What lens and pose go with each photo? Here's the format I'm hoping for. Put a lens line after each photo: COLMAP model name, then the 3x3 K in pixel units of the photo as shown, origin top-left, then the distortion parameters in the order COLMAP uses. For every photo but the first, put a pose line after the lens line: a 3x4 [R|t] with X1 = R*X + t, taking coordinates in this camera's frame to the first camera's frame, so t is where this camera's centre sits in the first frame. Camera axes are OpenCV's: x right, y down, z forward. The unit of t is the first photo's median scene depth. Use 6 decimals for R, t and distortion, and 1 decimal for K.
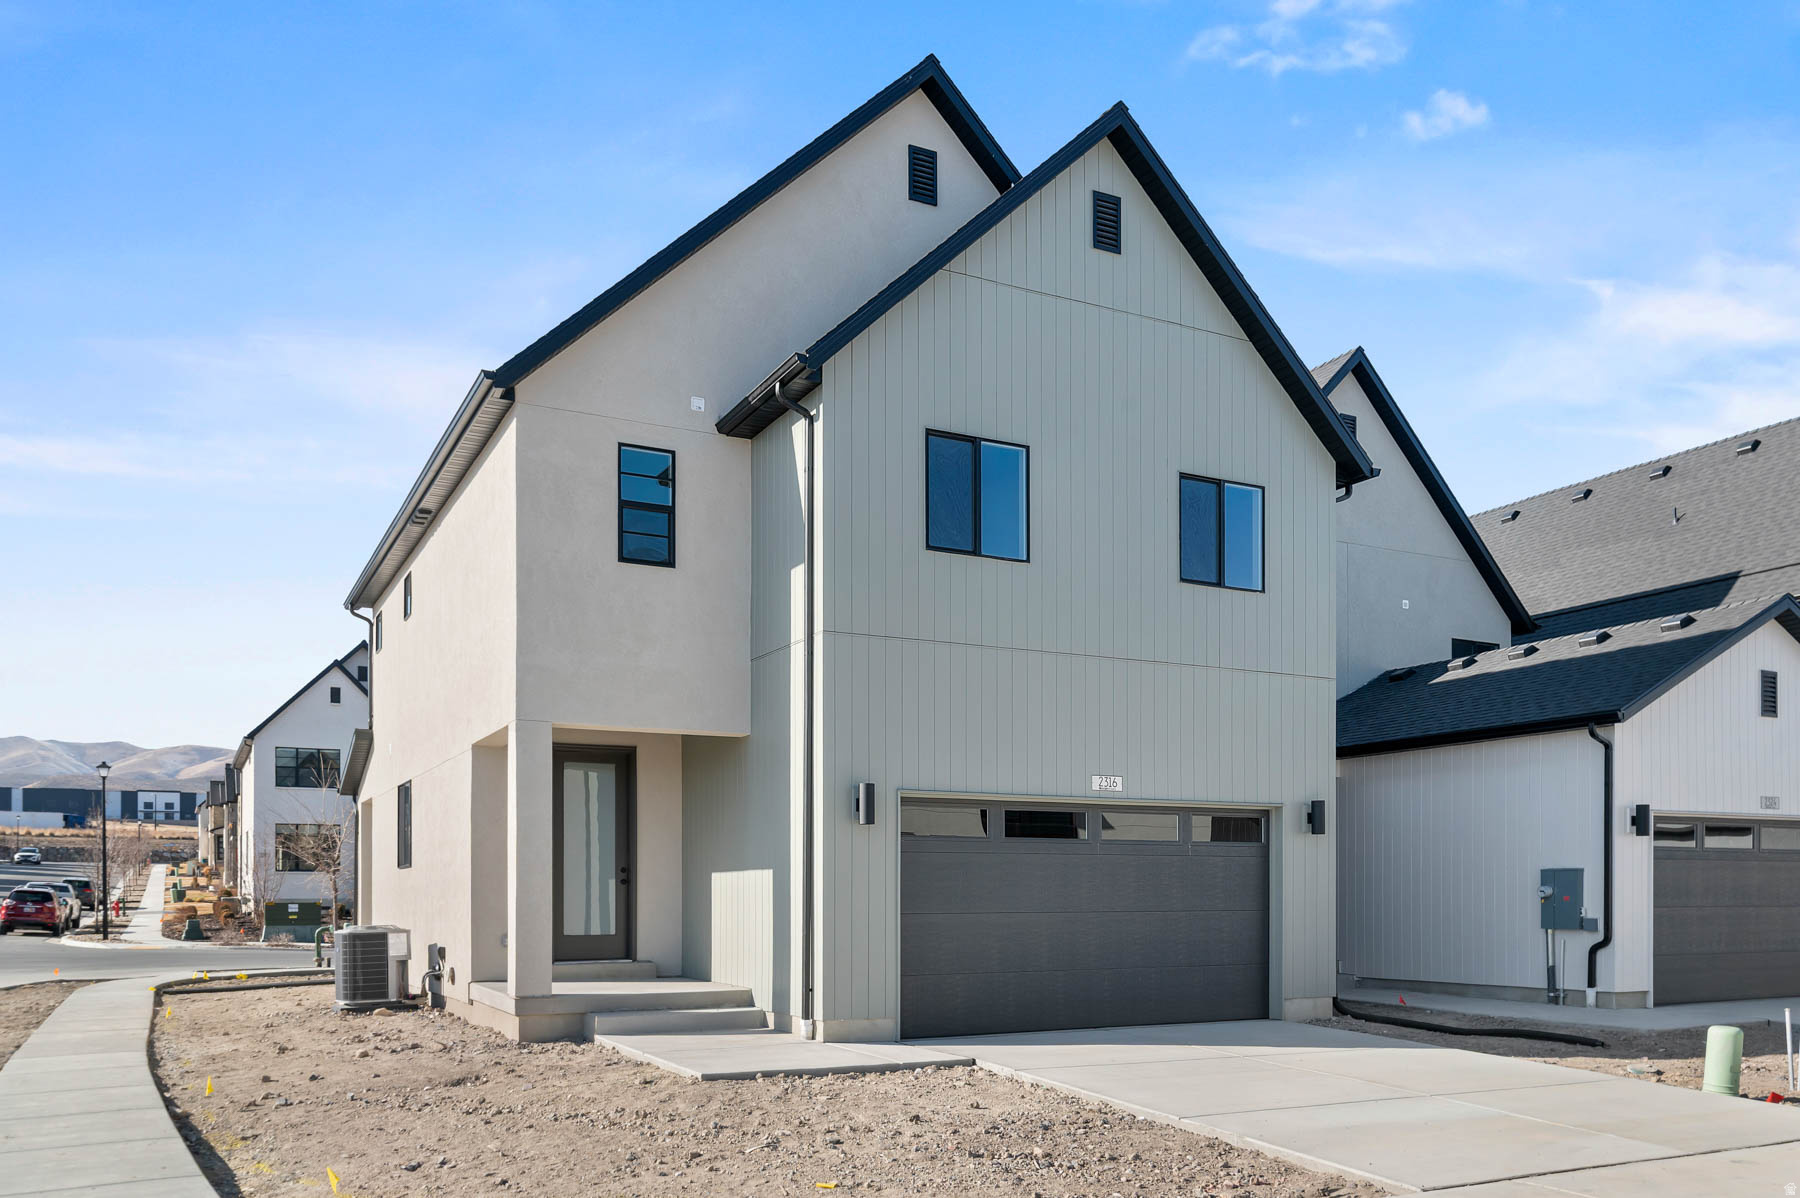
lens RADIAL K [[1407.0, 0, 900.7], [0, 1407.0, 677.7], [0, 0, 1]] dist [-0.003240, -0.002195]
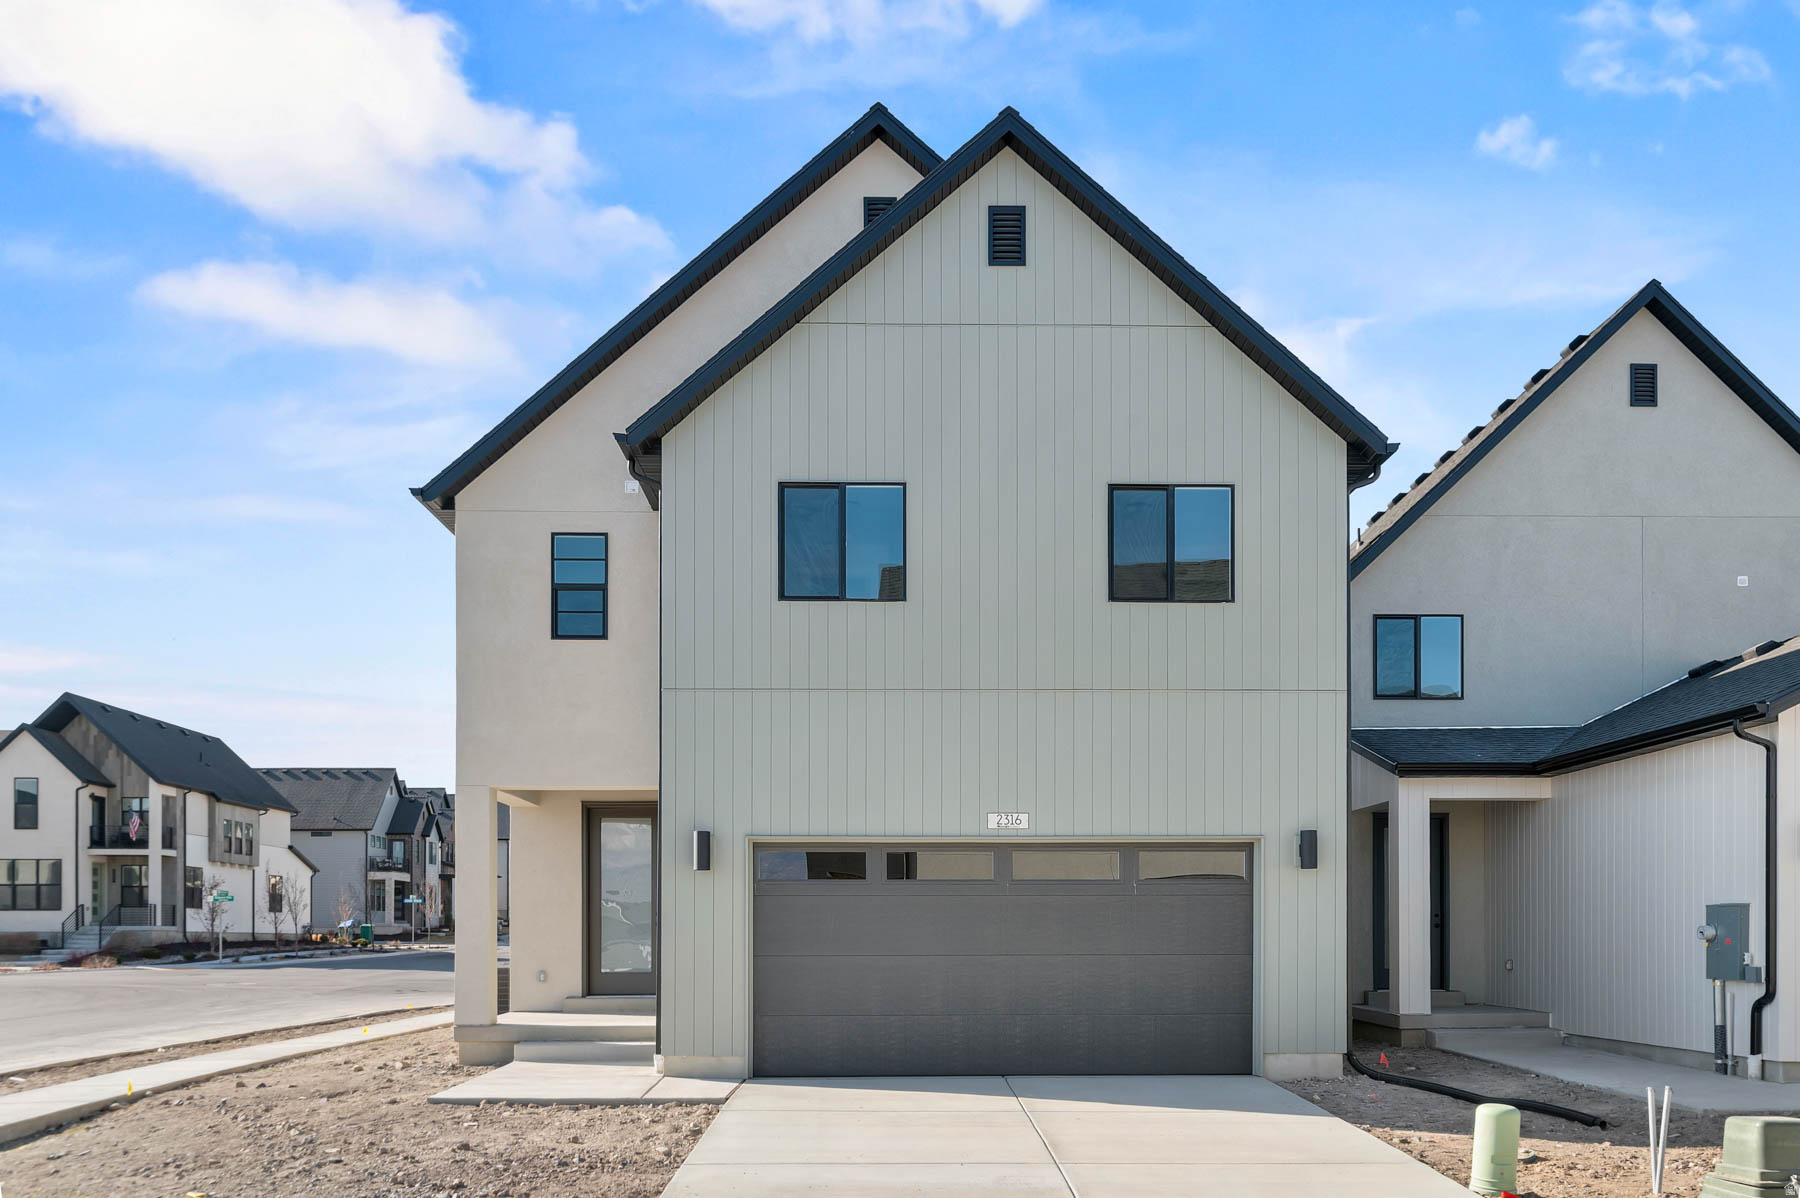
lens RADIAL K [[1375.3, 0, 898.2], [0, 1375.3, 728.6], [0, 0, 1]] dist [-0.001834, 0.002670]
pose [[0.902660, -0.064176, -0.425541, 0.483455], [0.066173, 0.997757, -0.010107, 0.016748], [0.425236, -0.019036, 0.904883, 0.121068]]
